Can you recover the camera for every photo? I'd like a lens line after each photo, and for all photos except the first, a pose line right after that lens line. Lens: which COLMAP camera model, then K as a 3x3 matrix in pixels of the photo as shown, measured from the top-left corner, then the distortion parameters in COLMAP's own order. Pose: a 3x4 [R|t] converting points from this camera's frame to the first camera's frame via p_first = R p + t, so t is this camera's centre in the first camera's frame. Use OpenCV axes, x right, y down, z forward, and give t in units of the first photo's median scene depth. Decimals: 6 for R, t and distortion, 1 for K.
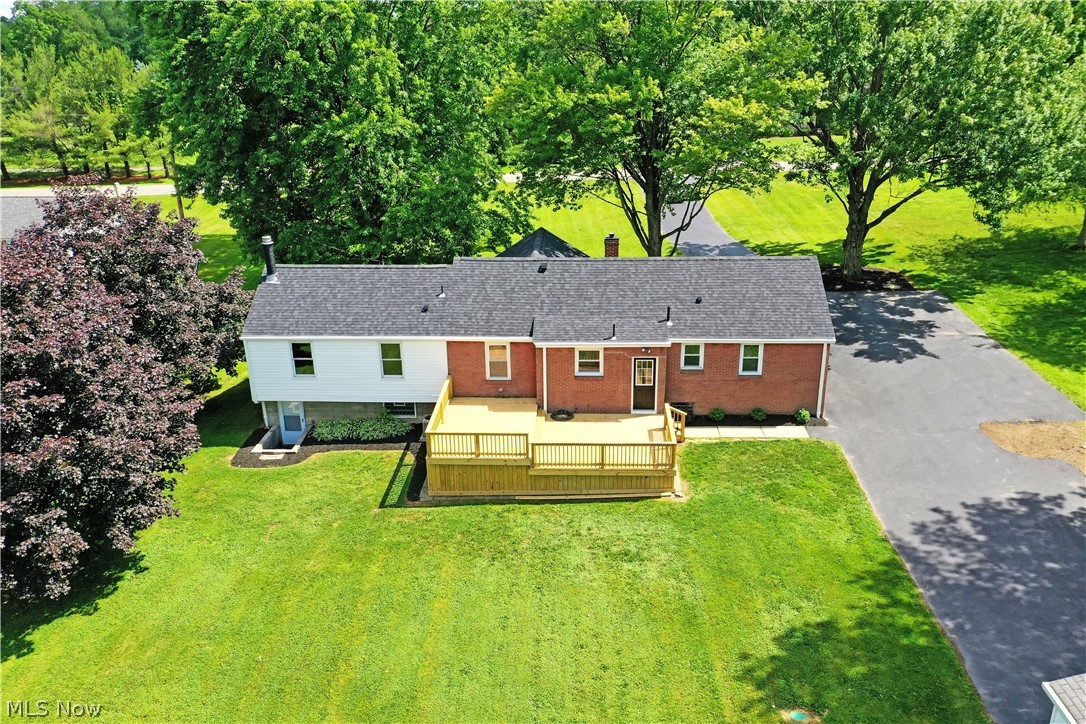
lens RADIAL K [[879.8, 0, 543.0], [0, 879.8, 362.0], [0, 0, 1]] dist [0.004290, 0.007739]
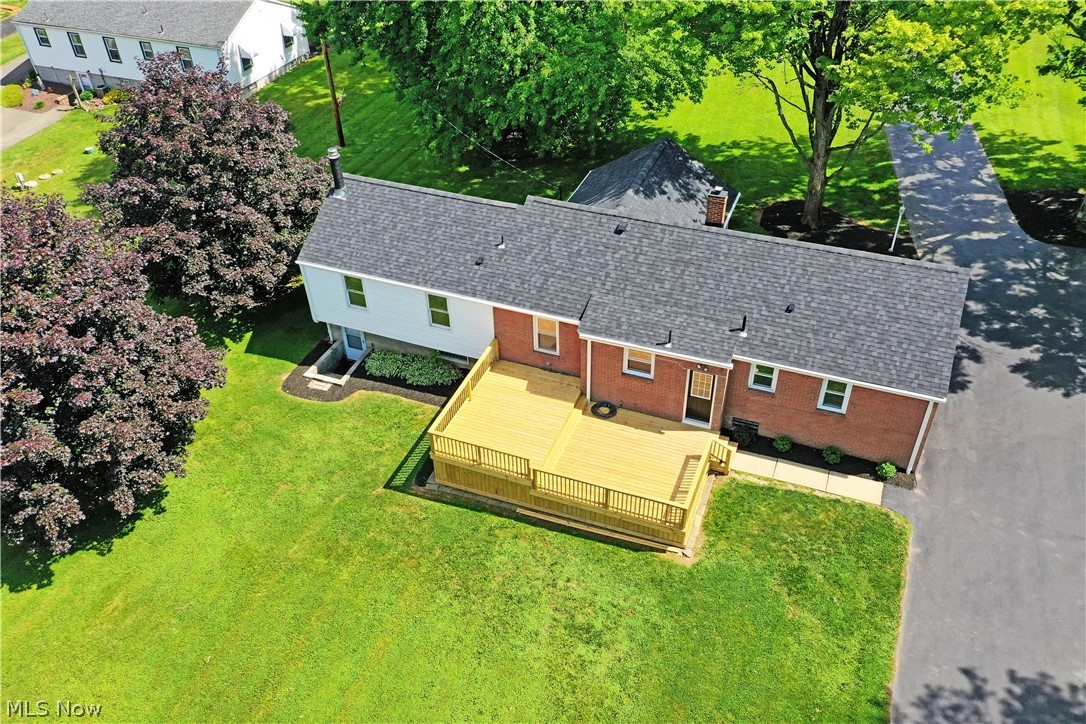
lens RADIAL K [[867.5, 0, 543.0], [0, 867.5, 362.0], [0, 0, 1]] dist [0.005707, -0.006853]
pose [[0.945763, 0.198146, -0.257431, 0.181174], [-0.106112, 0.937404, 0.331684, -0.272096], [0.307039, -0.286378, 0.907587, 0.189400]]
